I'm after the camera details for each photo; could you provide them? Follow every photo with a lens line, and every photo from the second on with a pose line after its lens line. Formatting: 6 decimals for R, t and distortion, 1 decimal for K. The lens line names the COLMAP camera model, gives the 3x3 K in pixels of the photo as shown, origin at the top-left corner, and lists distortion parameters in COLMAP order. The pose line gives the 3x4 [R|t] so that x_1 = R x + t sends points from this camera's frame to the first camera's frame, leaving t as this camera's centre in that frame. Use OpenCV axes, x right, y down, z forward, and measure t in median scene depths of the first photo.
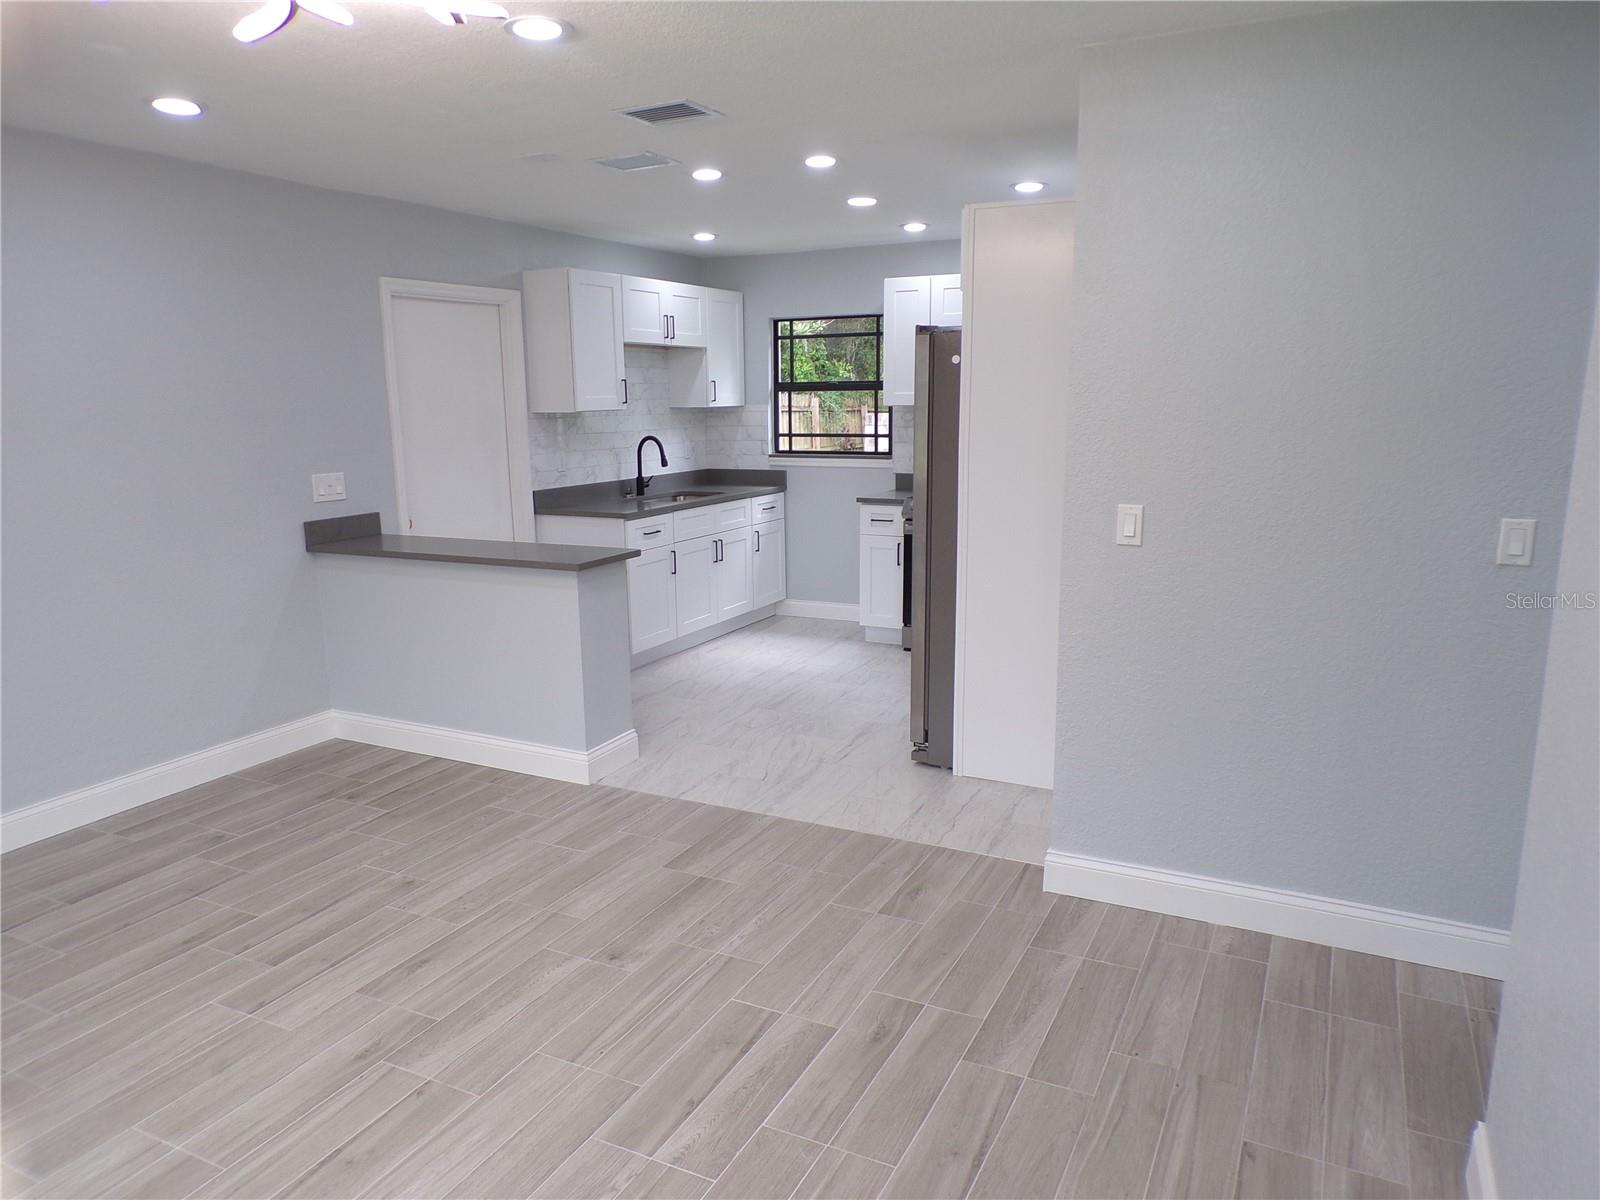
lens RADIAL K [[1097.7, 0, 798.2], [0, 1097.7, 603.1], [0, 0, 1]] dist [-0.007866, 0.012687]
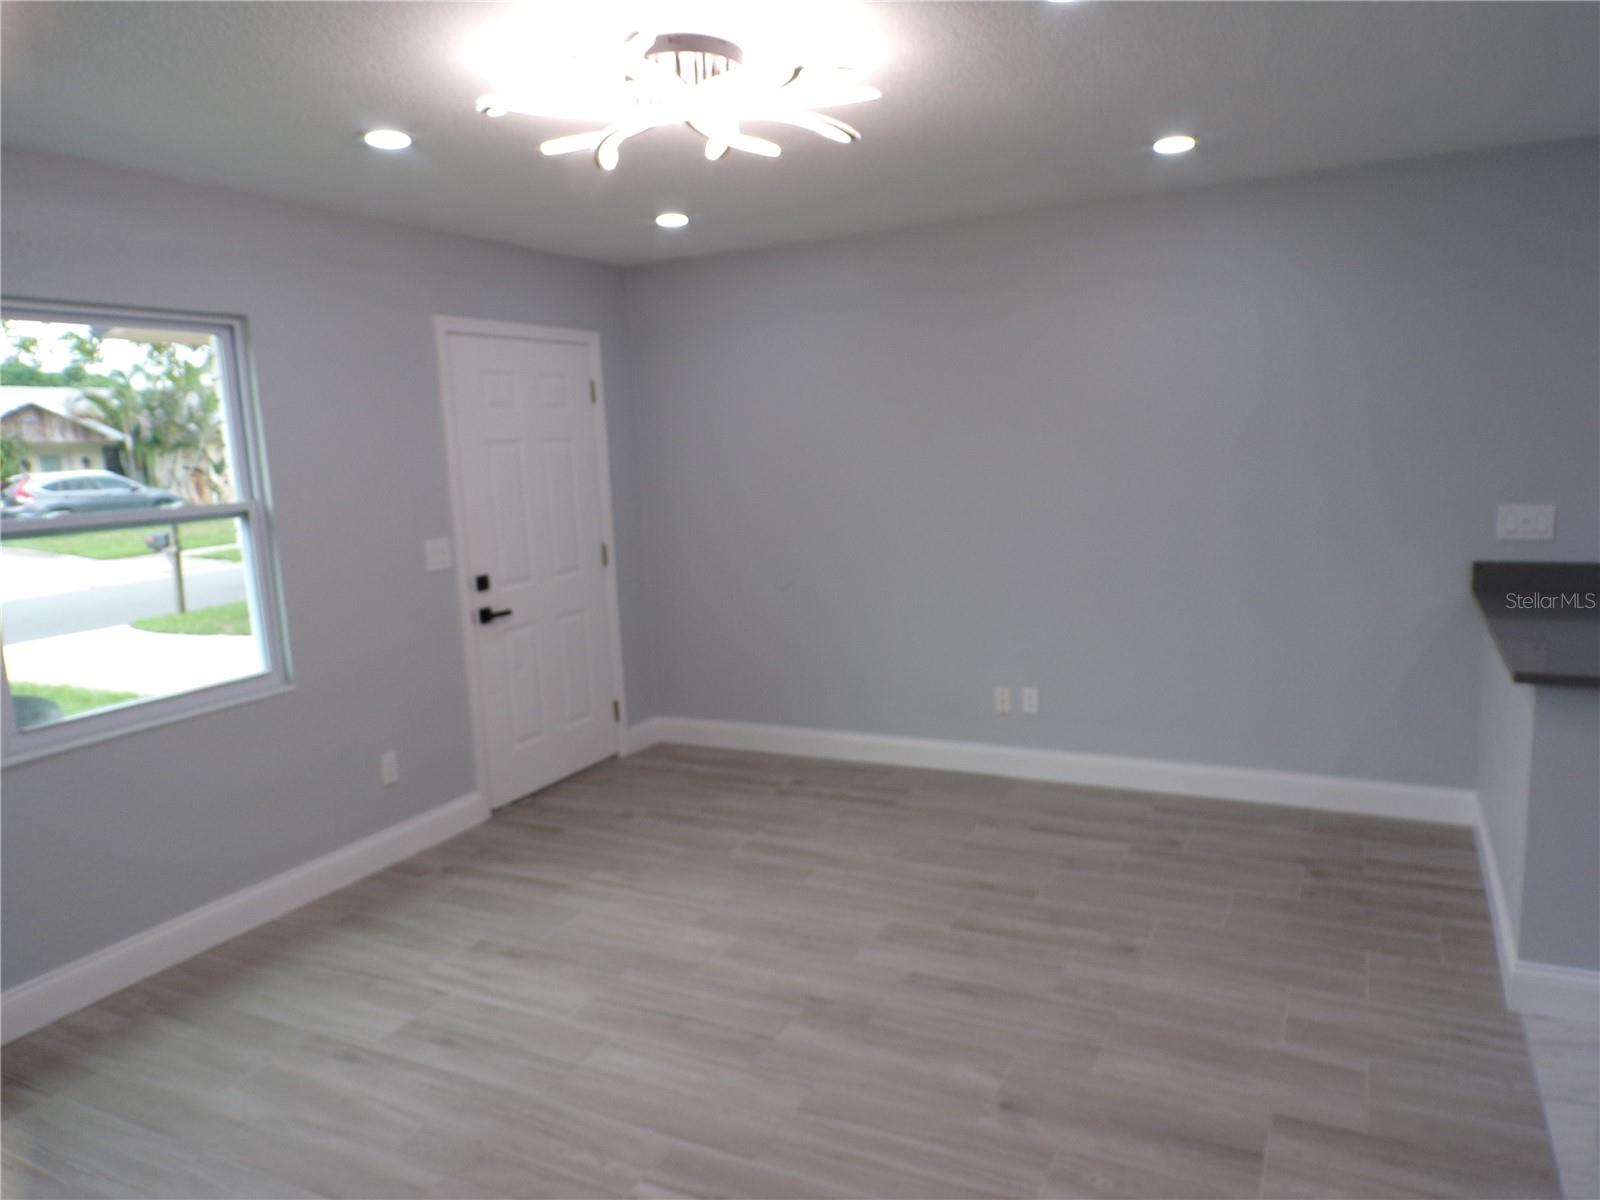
lens RADIAL K [[1097.7, 0, 806.9], [0, 1097.7, 593.9], [0, 0, 1]] dist [-0.007866, 0.012687]
pose [[0.002974, 0.159686, -0.987163, 0.450885], [-0.152482, 0.975696, 0.157372, -0.124839], [0.988302, 0.150056, 0.027251, 0.588351]]
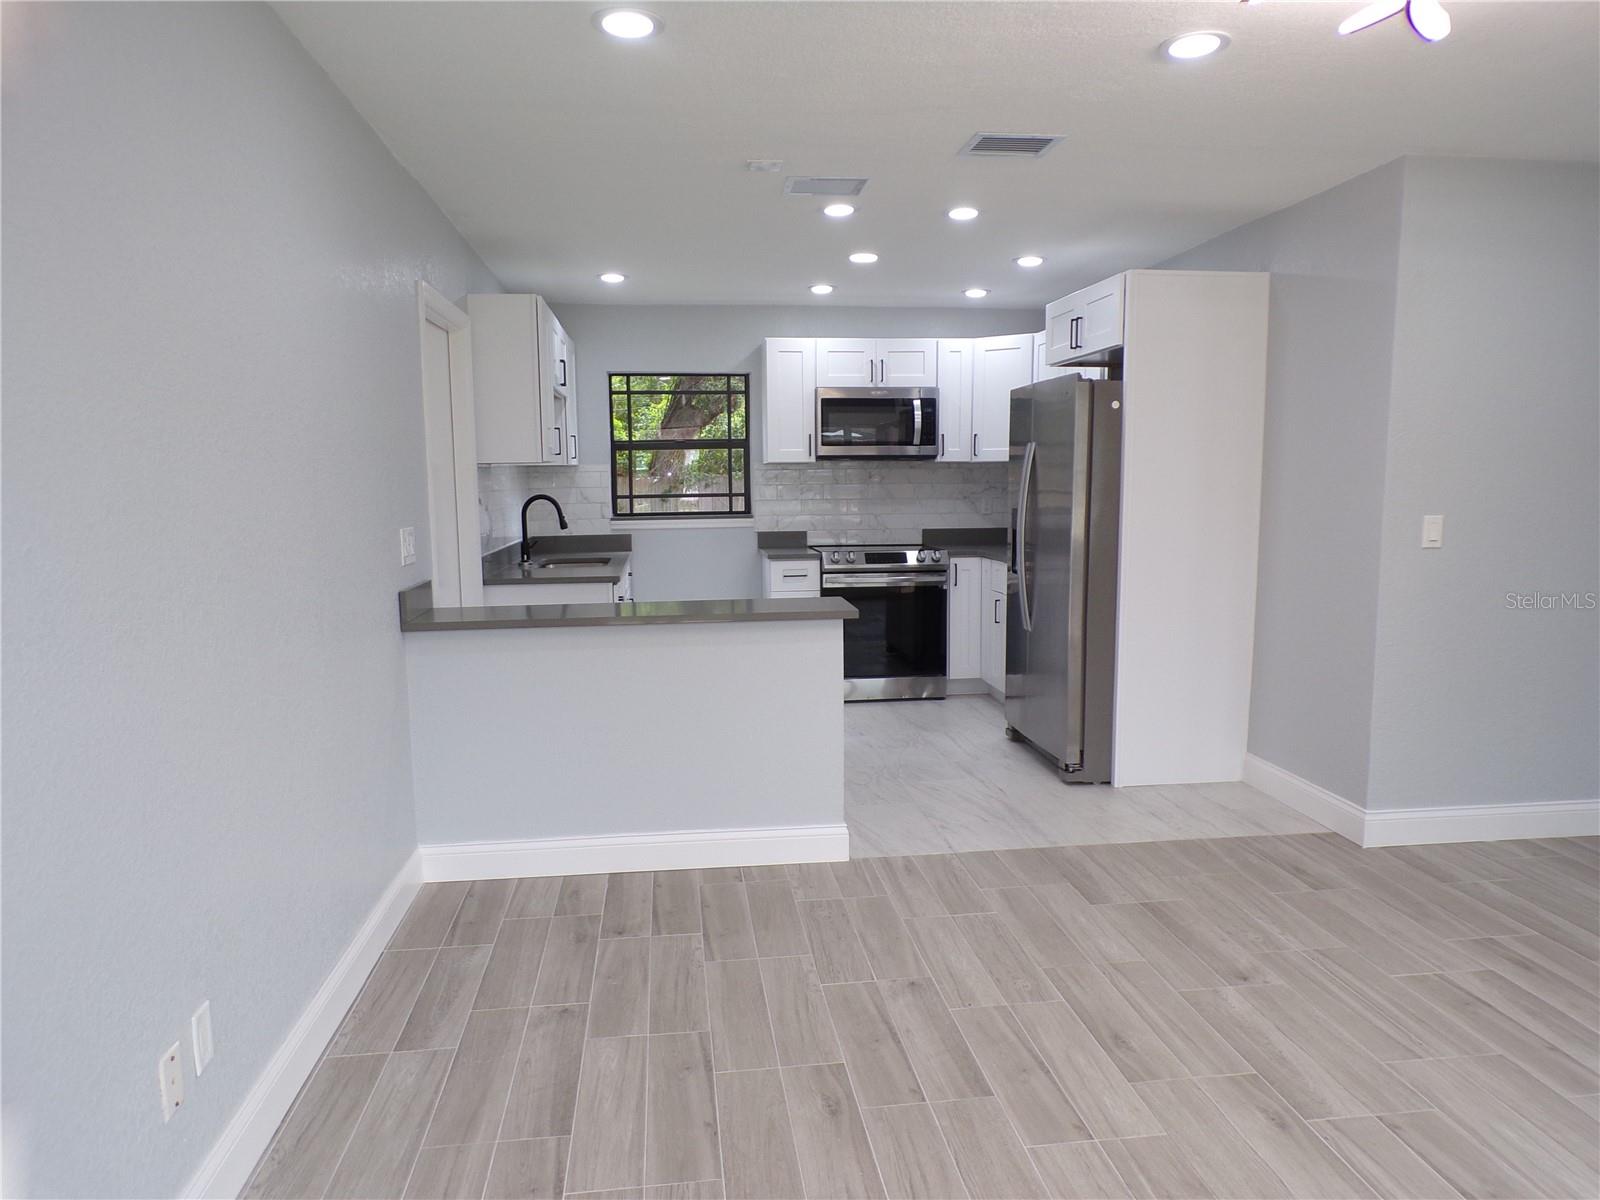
lens RADIAL K [[1097.7, 0, 798.6], [0, 1097.7, 616.0], [0, 0, 1]] dist [-0.007866, 0.012687]
pose [[0.828810, -0.066329, 0.555585, -0.781324], [0.104503, 0.993827, -0.037247, -0.003709], [-0.549685, 0.088931, 0.830625, 0.286704]]
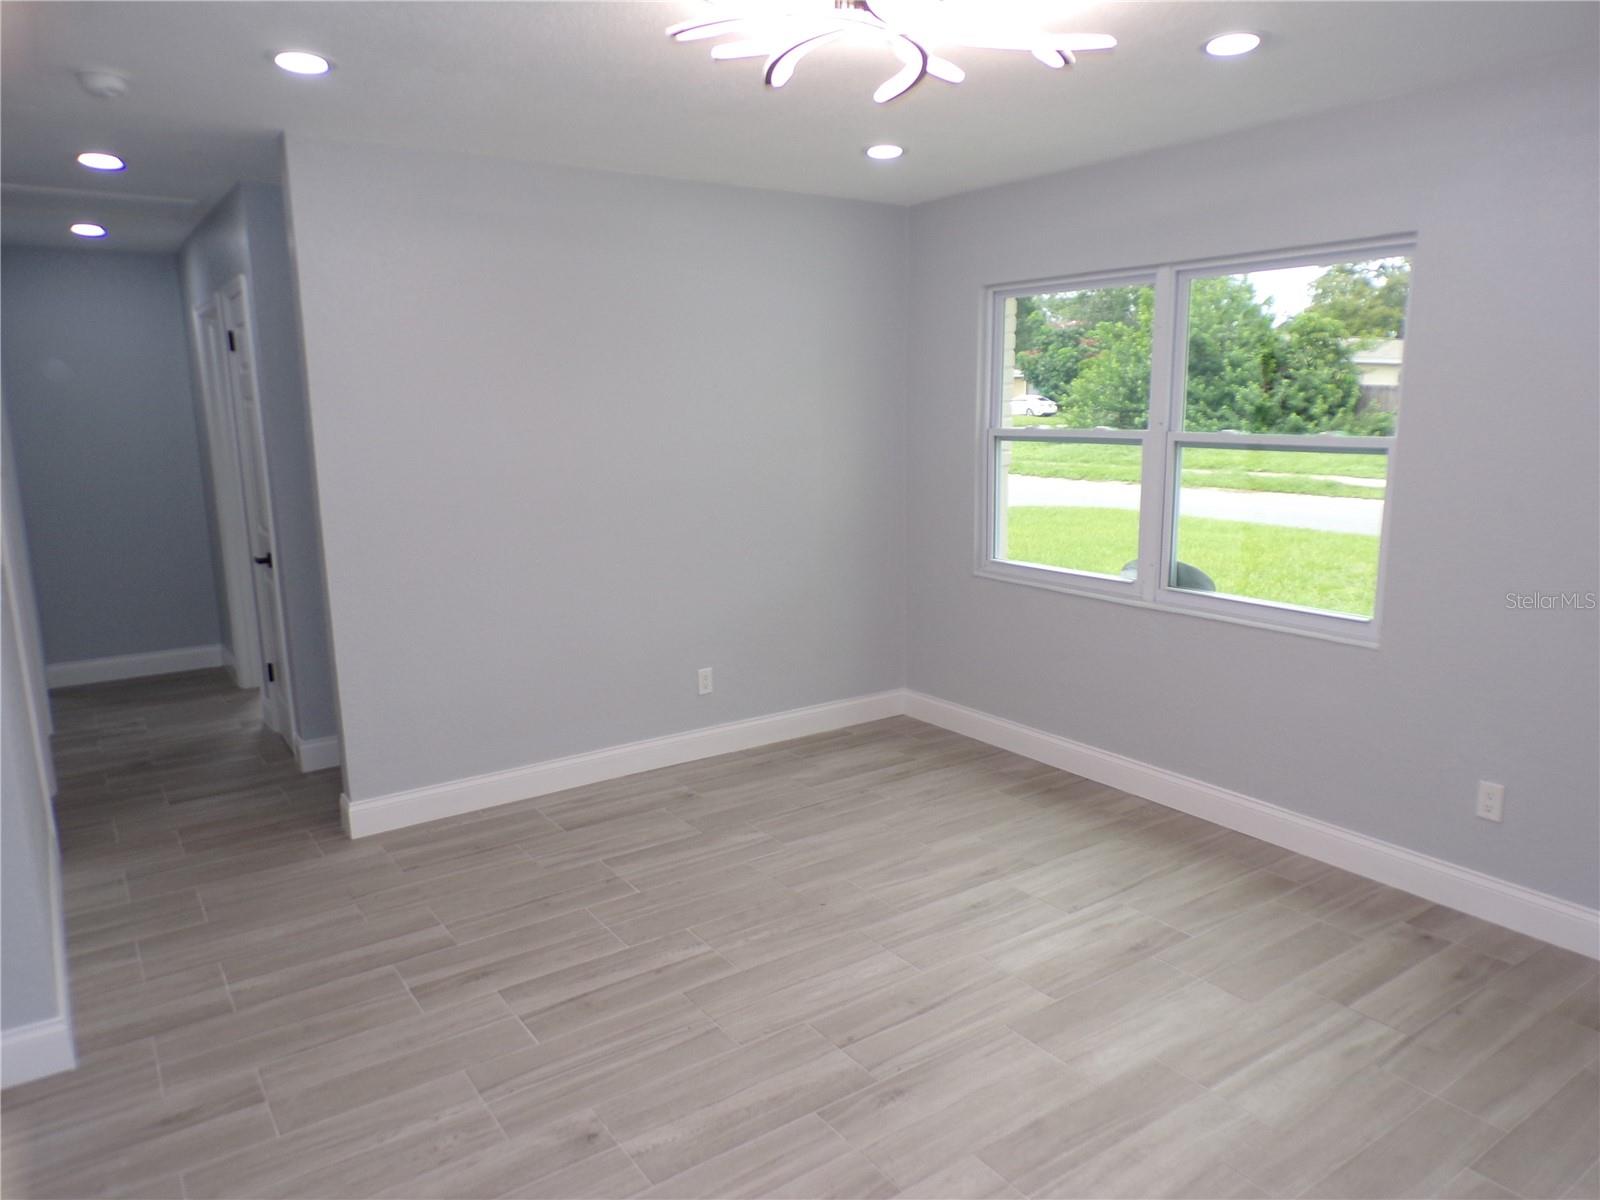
lens RADIAL K [[1097.7, 0, 806.7], [0, 1097.7, 597.8], [0, 0, 1]] dist [-0.007866, 0.012687]
pose [[-0.882972, -0.058504, 0.465765, -0.491656], [0.118510, 0.932282, 0.341768, -0.215191], [-0.454220, 0.356970, -0.816246, 1.091978]]
